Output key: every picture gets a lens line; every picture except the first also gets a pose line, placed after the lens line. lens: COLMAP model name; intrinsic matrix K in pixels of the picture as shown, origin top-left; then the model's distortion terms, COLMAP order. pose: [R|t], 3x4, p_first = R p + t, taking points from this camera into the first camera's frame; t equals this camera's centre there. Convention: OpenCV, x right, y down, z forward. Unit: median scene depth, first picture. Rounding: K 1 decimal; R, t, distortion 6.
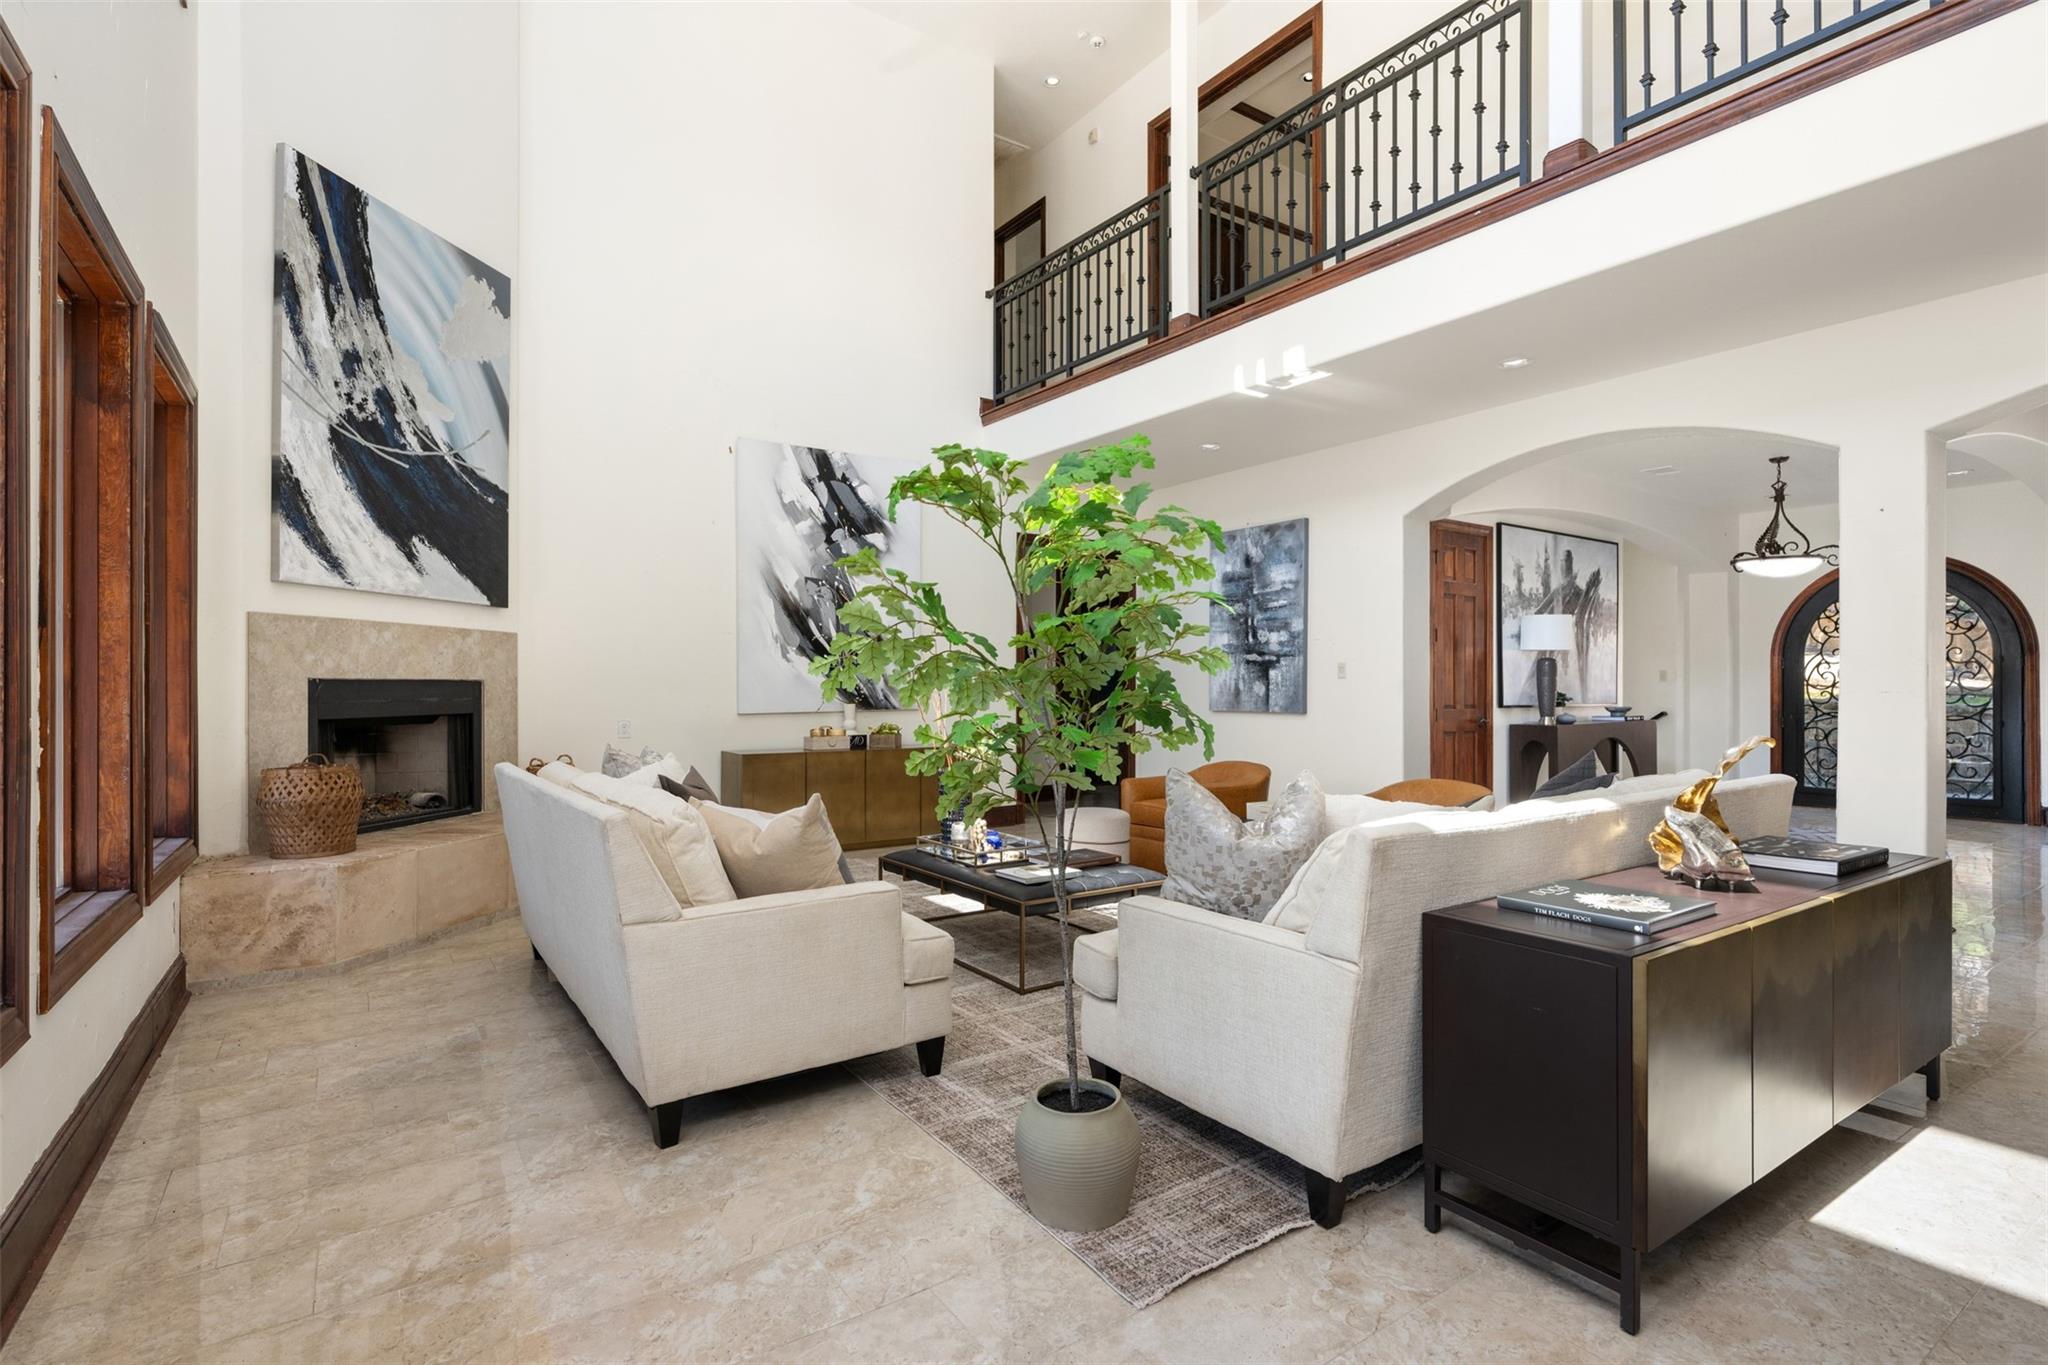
lens RADIAL K [[977.5, 0, 1024.6], [0, 977.5, 683.0], [0, 0, 1]] dist [-0.002461, -0.000438]
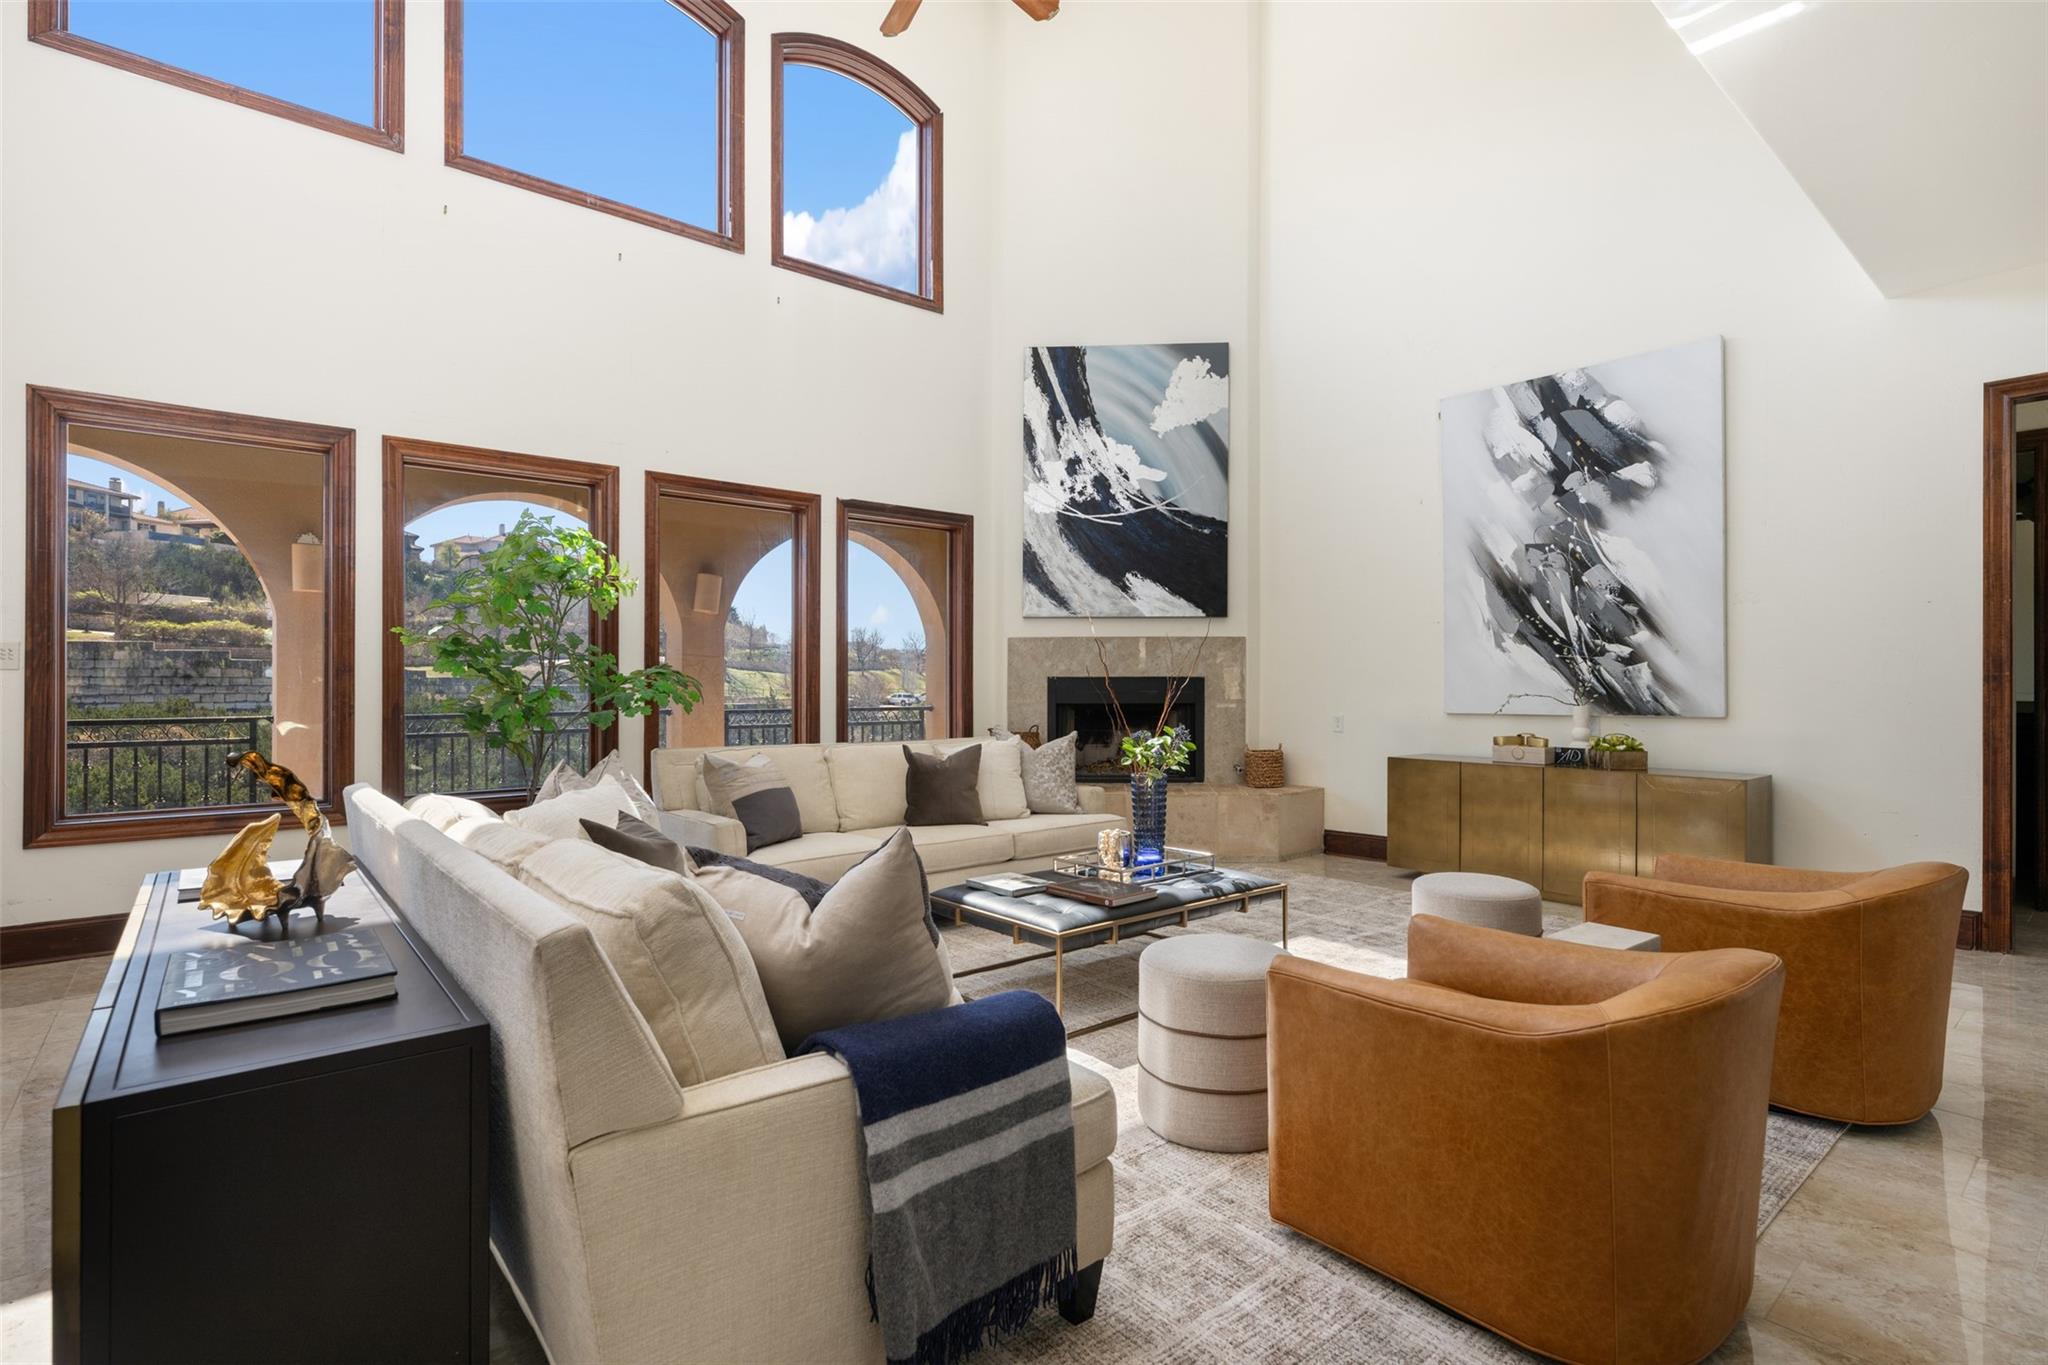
lens RADIAL K [[977.5, 0, 1022.6], [0, 977.5, 684.9], [0, 0, 1]] dist [-0.002461, -0.000438]
pose [[0.099619, 0.001139, -0.995025, 0.668151], [0.002912, 0.999995, 0.001436, 0.004615], [0.995021, -0.003040, 0.099615, 0.649881]]
